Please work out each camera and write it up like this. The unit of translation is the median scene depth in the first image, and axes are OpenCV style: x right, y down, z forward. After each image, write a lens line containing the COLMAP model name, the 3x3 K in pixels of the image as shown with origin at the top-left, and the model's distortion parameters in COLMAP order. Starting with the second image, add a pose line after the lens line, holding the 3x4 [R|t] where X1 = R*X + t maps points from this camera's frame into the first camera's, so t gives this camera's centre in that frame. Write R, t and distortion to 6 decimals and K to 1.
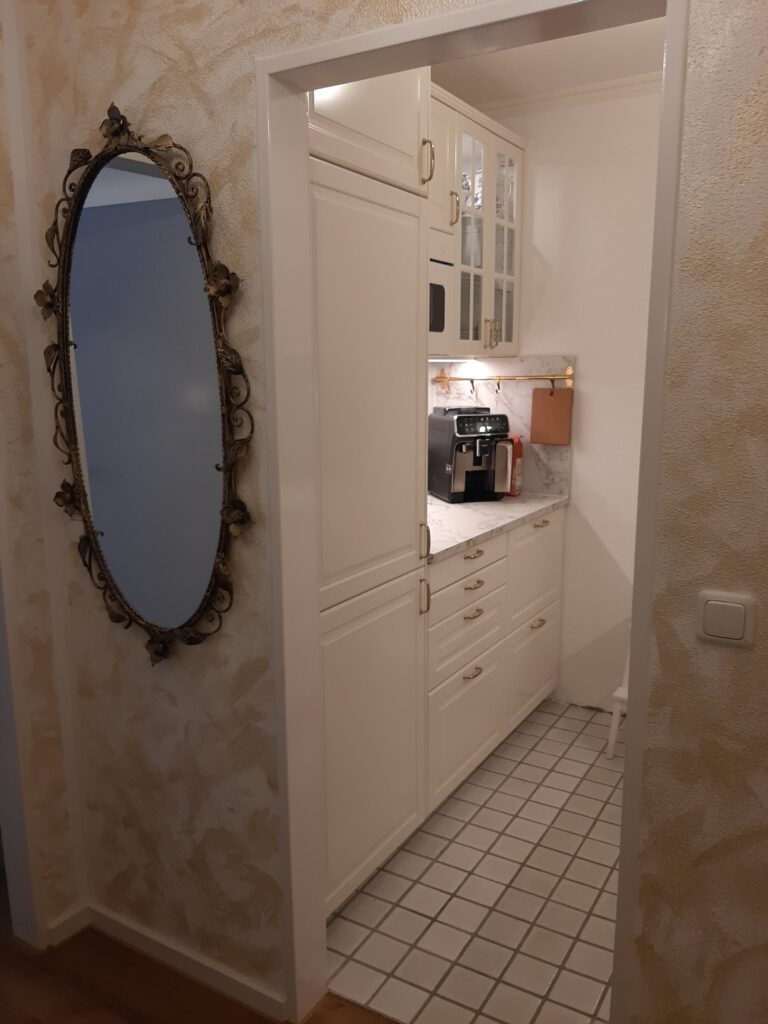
lens RADIAL K [[798.2, 0, 384.0], [0, 798.2, 512.0], [0, 0, 1]] dist [0.090092, -0.172401]
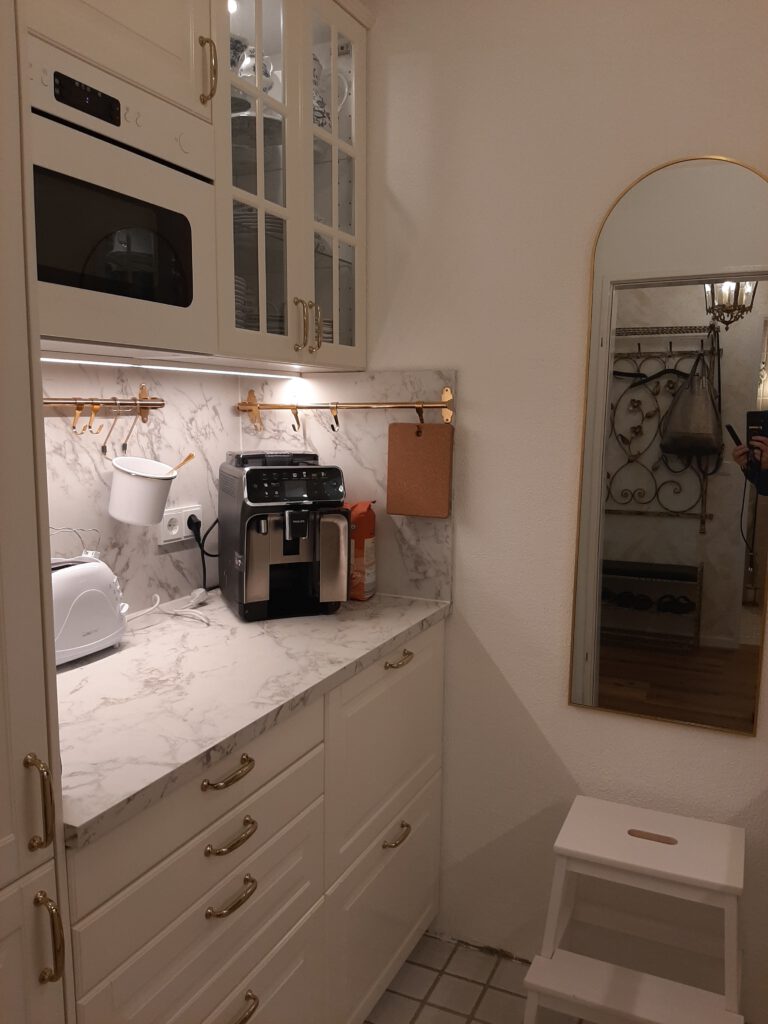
lens RADIAL K [[798.2, 0, 384.0], [0, 798.2, 512.0], [0, 0, 1]] dist [0.090092, -0.172401]
pose [[0.994851, 0.000229, 0.101351, 0.123747], [0.004892, 0.998723, -0.050278, -0.058878], [-0.101233, 0.050515, 0.993579, 0.417288]]
